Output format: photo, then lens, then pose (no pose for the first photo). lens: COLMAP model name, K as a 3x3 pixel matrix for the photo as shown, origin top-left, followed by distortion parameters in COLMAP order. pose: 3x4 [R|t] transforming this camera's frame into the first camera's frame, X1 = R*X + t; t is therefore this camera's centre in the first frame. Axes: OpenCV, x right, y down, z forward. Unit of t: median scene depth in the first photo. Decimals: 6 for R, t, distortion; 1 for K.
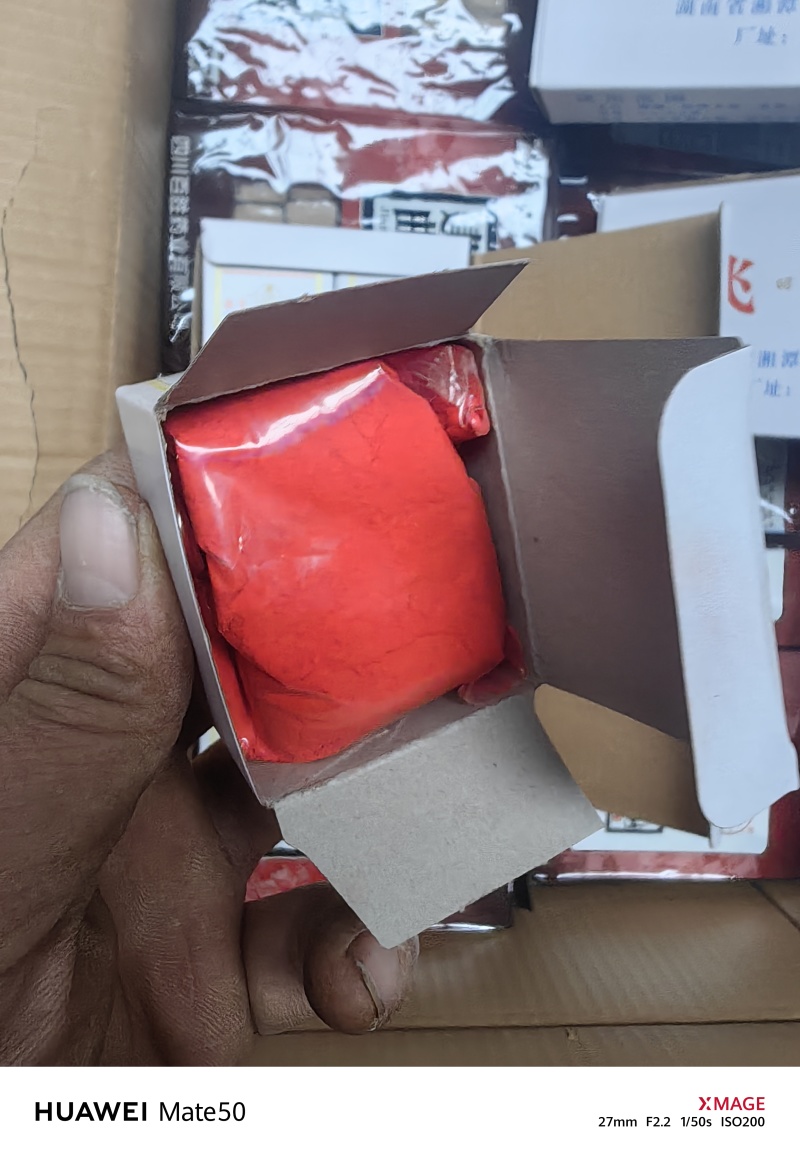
lens RADIAL K [[1018.5, 0, 373.7], [0, 1018.5, 576.4], [0, 0, 1]] dist [0.002285, -0.010398]
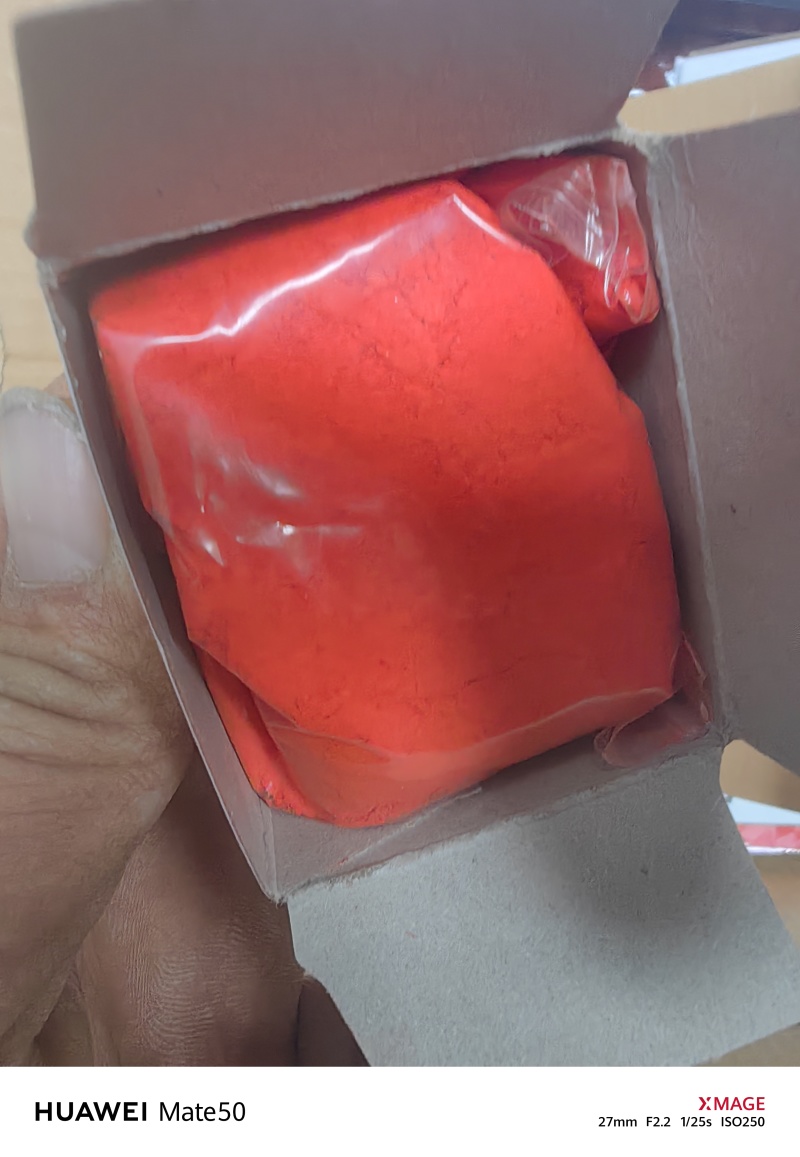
lens RADIAL K [[1018.5, 0, 373.7], [0, 1018.5, 576.4], [0, 0, 1]] dist [0.002285, -0.010398]
pose [[0.974921, 0.051431, -0.216525, 0.091048], [-0.035135, 0.996299, 0.078453, -0.036724], [0.219758, -0.068877, 0.973120, 0.408434]]
